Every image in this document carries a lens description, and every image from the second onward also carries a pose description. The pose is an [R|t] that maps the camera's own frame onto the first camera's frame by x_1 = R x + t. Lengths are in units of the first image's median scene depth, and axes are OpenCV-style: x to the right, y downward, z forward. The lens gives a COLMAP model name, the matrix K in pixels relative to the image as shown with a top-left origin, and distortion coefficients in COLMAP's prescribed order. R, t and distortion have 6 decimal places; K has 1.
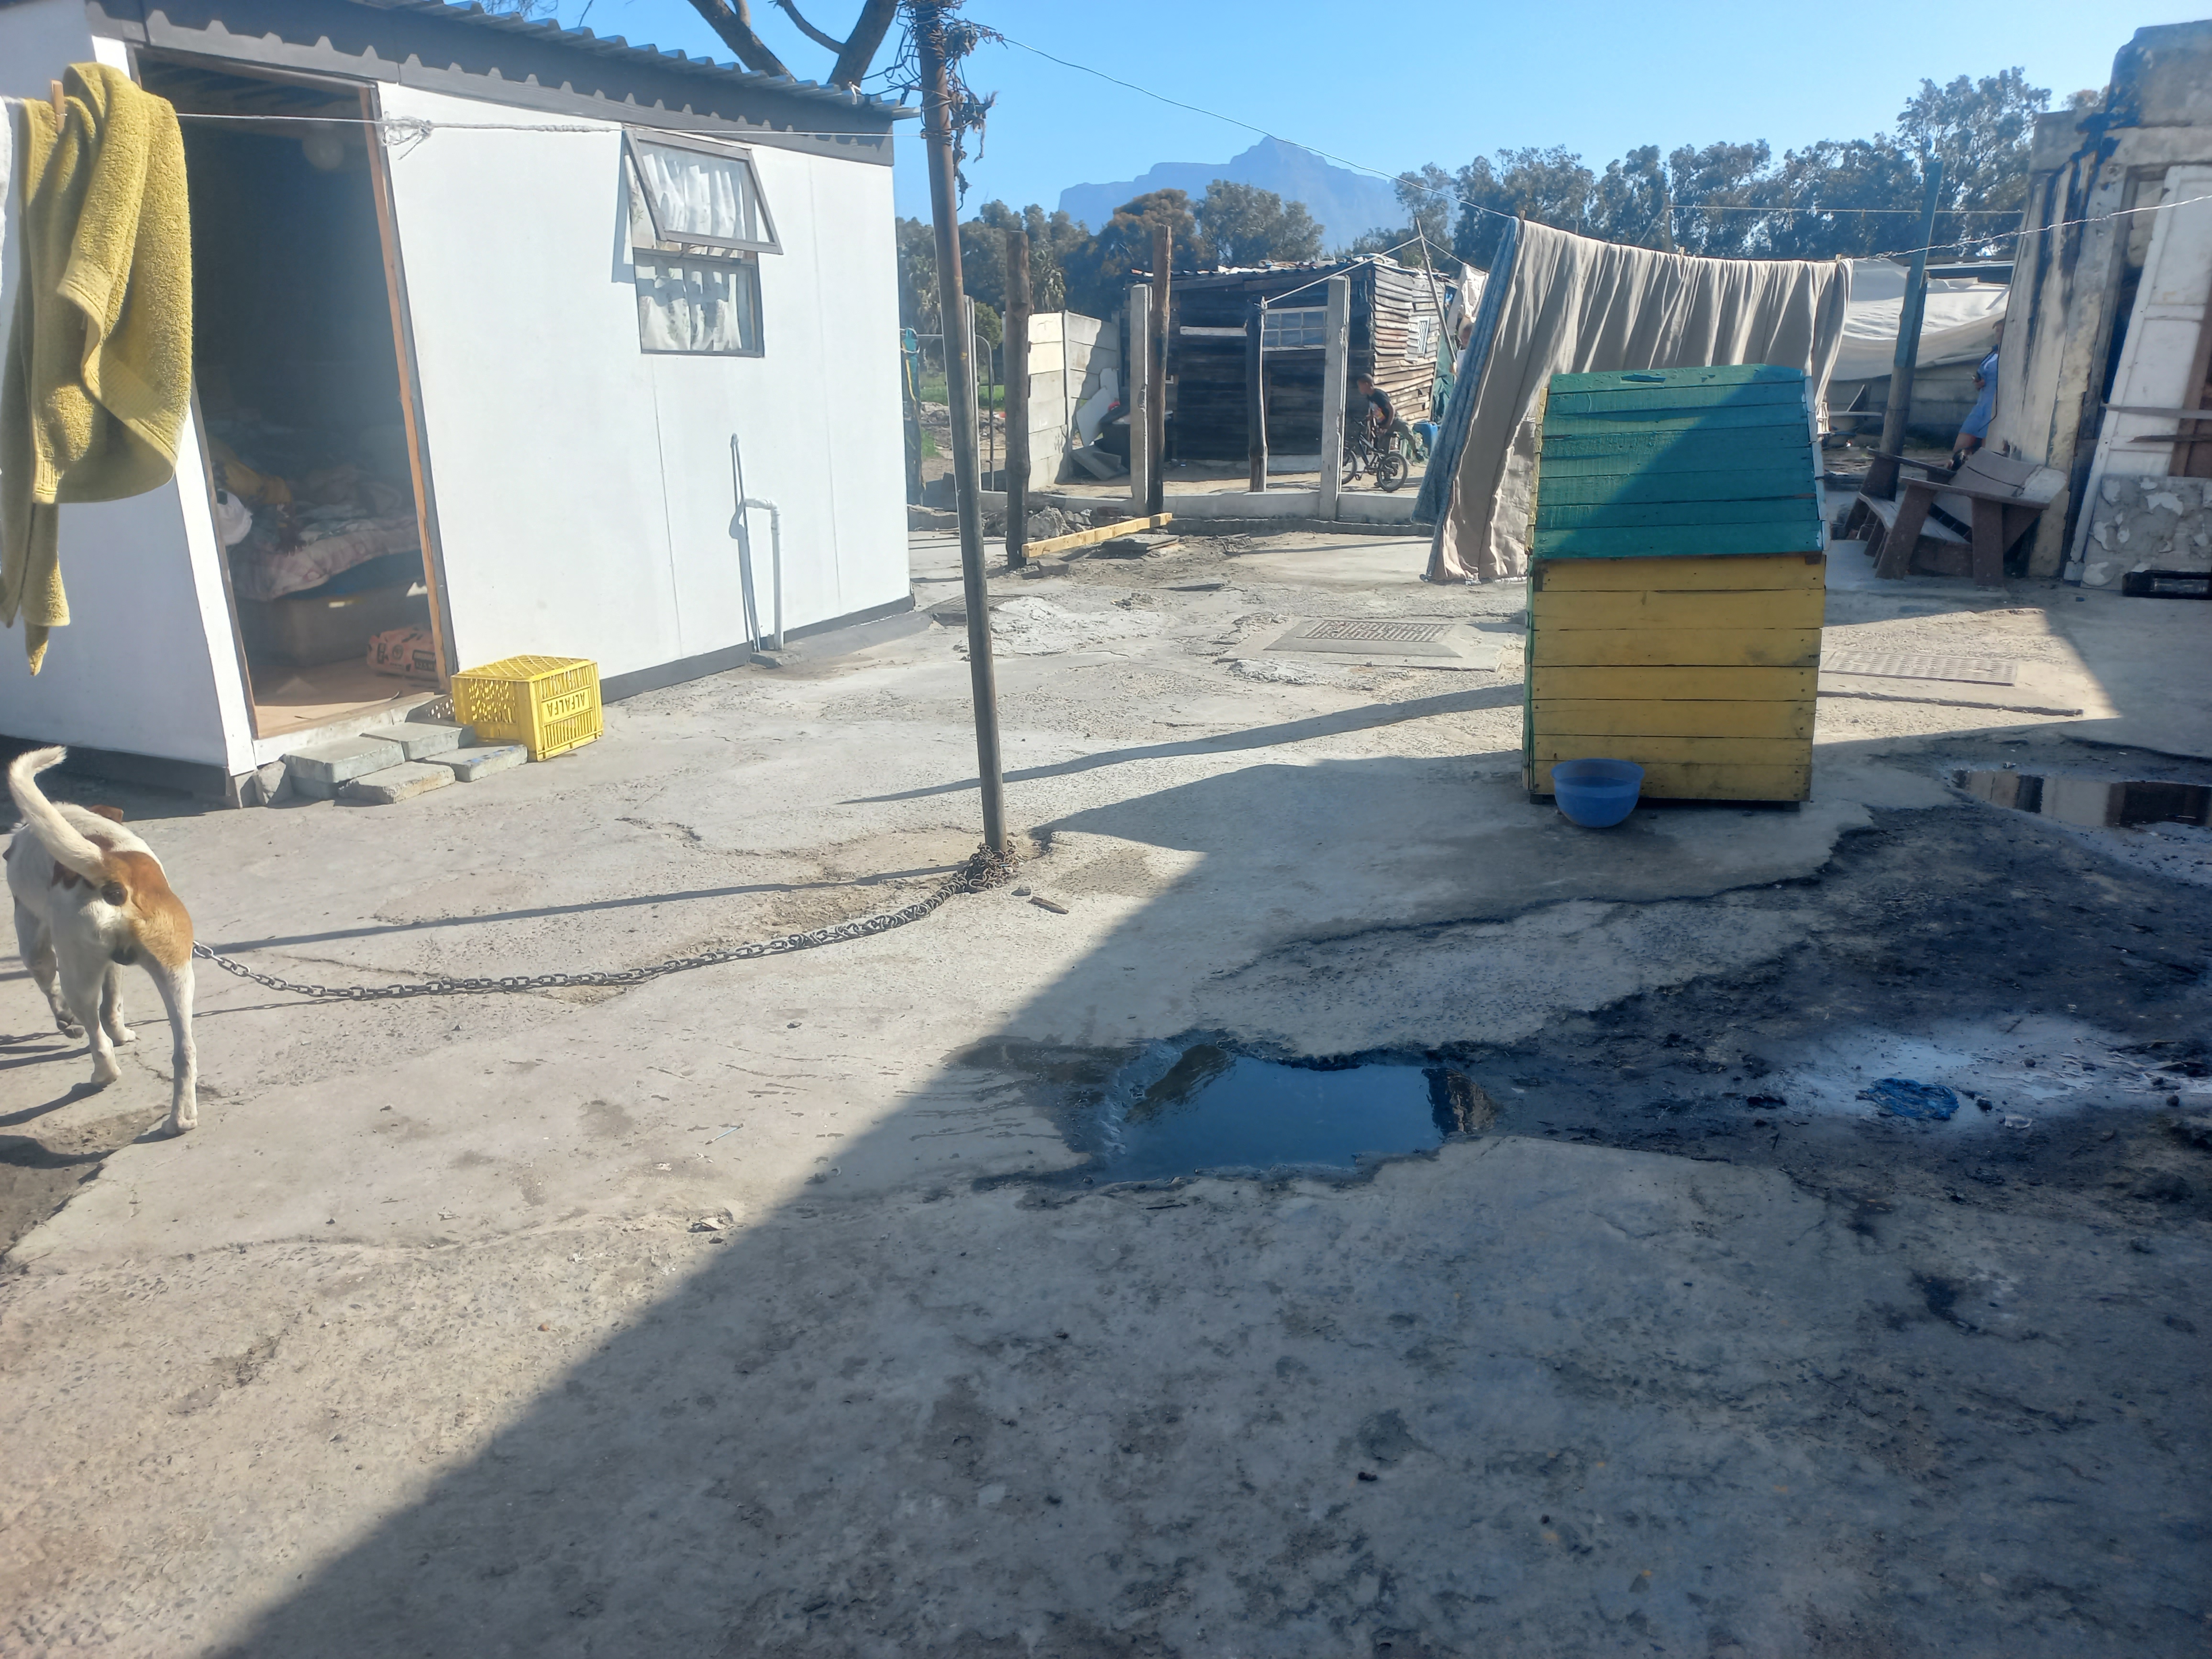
lens RADIAL K [[1577.0, 0, 1081.8], [0, 1577.0, 833.8], [0, 0, 1]] dist [0.032310, -0.001047]
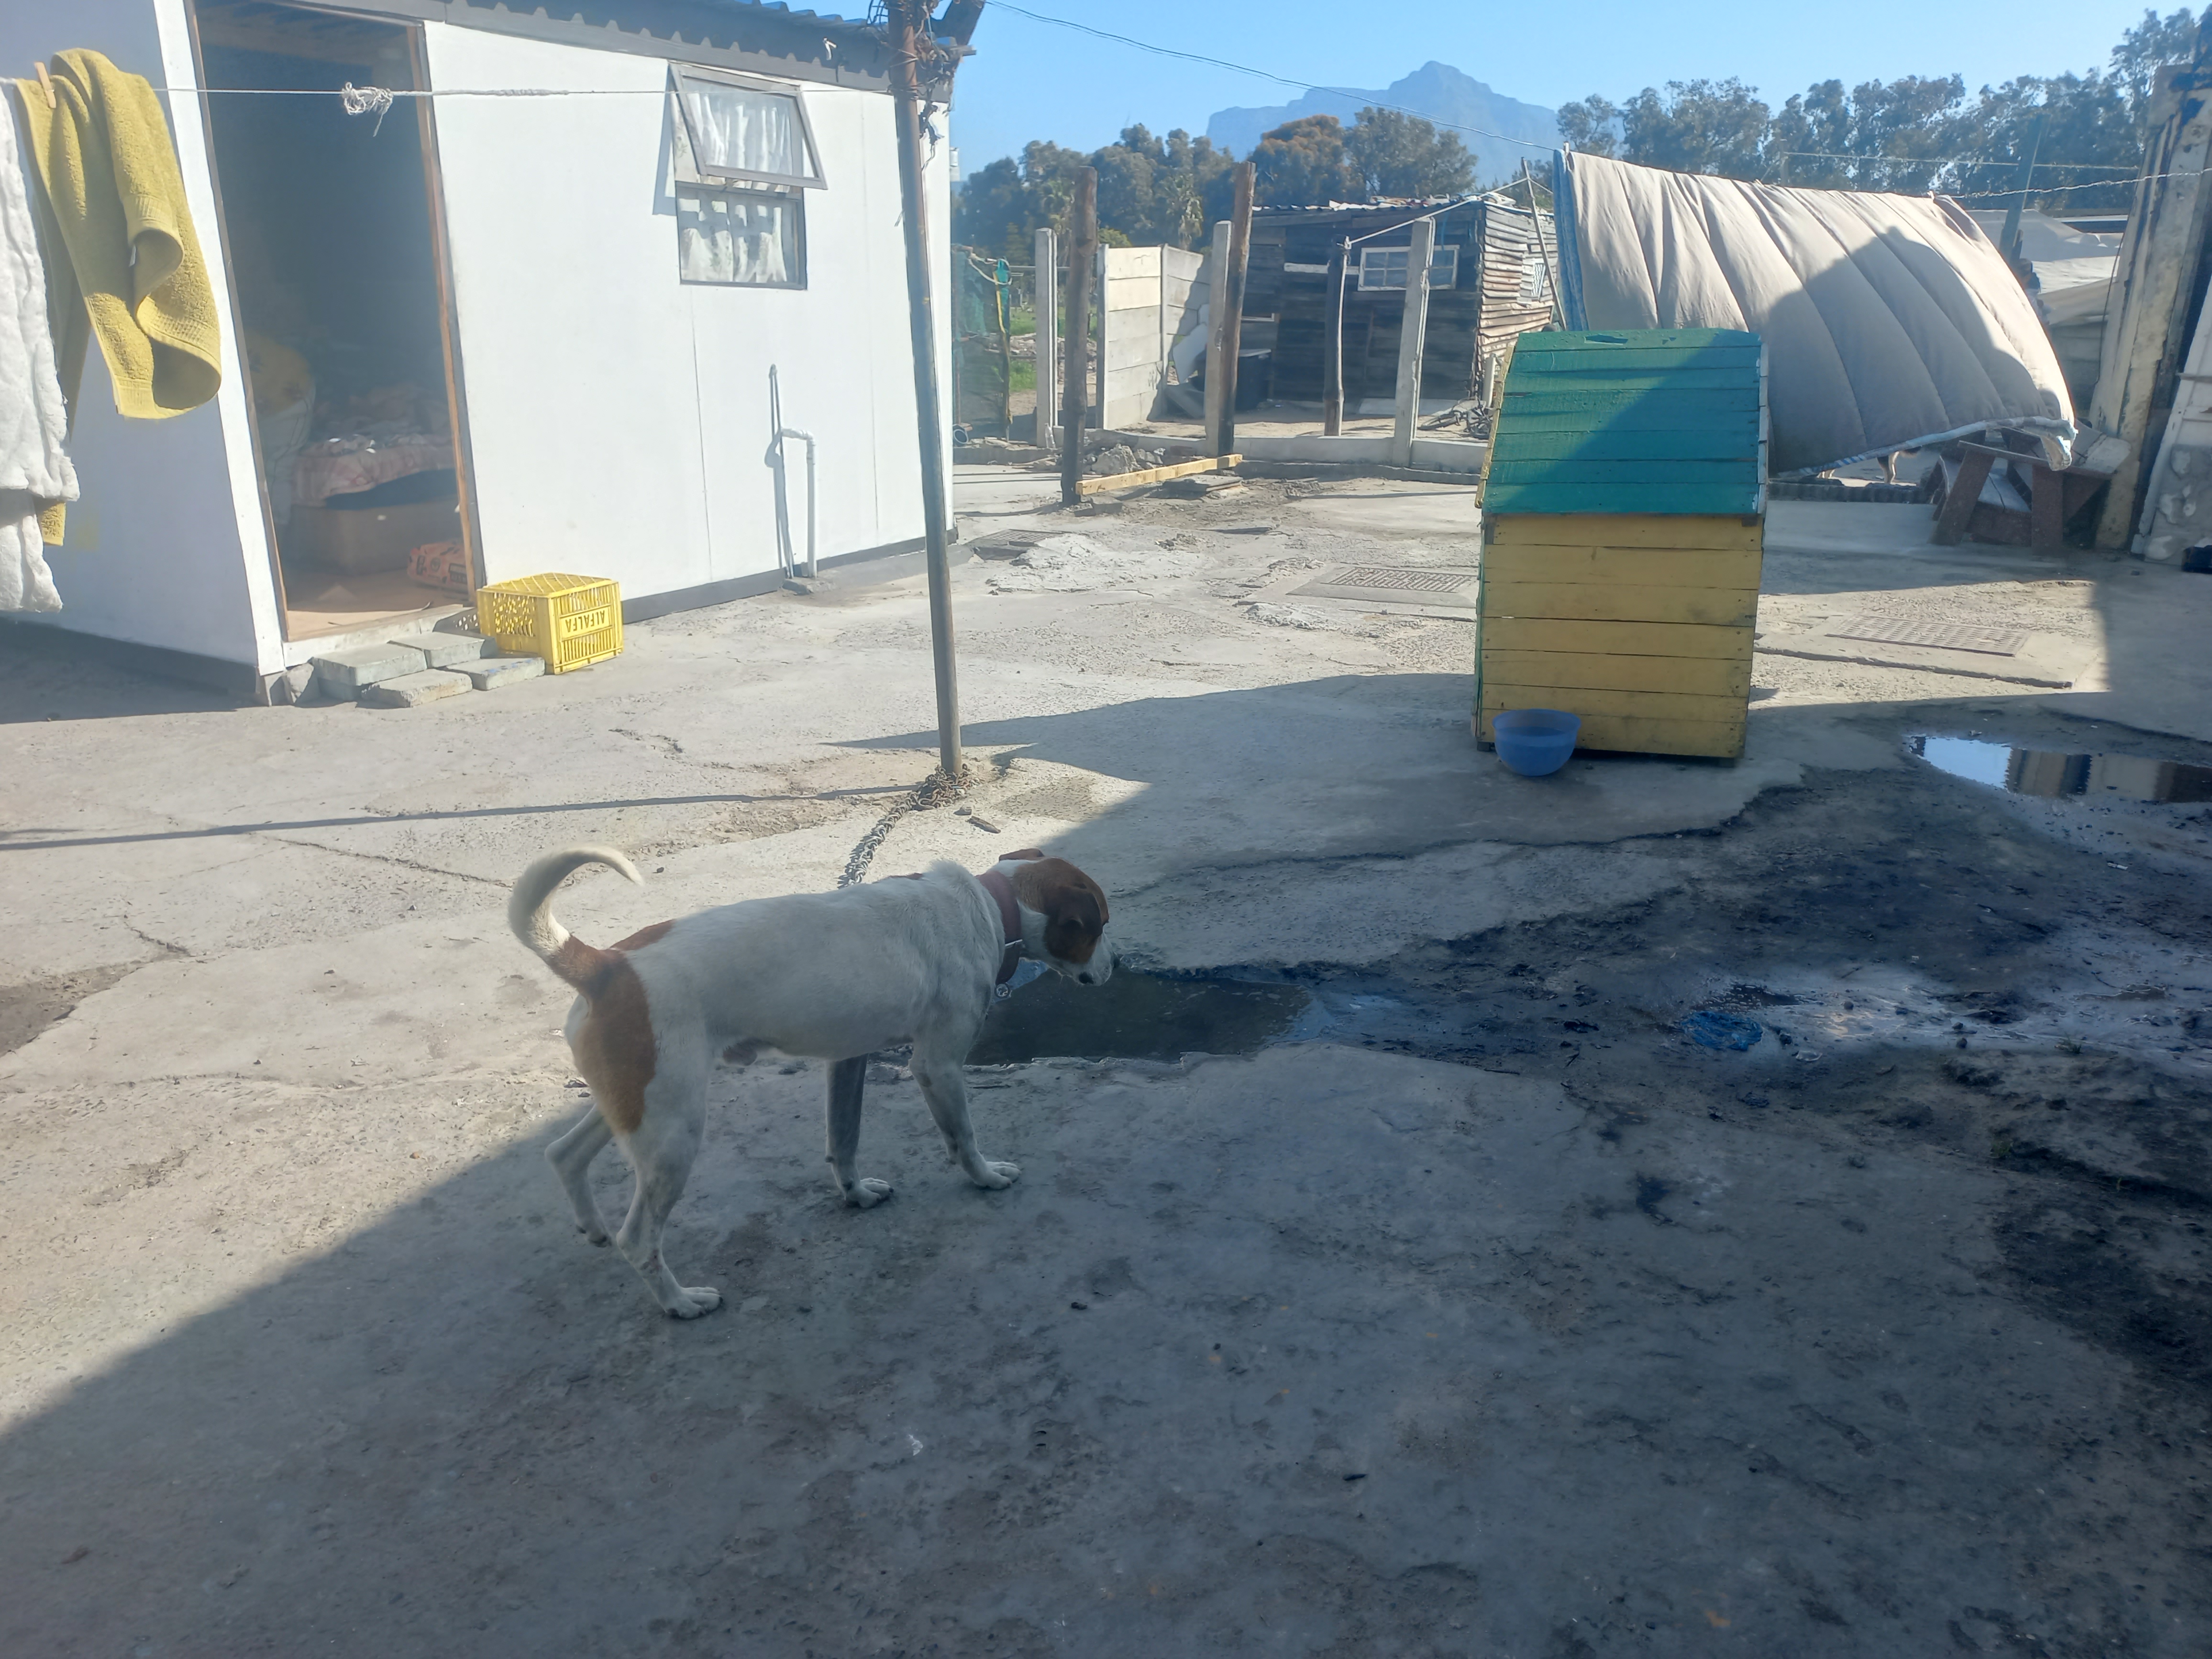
lens RADIAL K [[1612.2, 0, 1091.8], [0, 1612.2, 794.4], [0, 0, 1]] dist [0.037787, -0.008230]
pose [[0.997618, 0.043132, -0.053835, 0.093831], [-0.042593, 0.999031, 0.011121, 0.008615], [0.054262, -0.008802, 0.998488, -0.064954]]
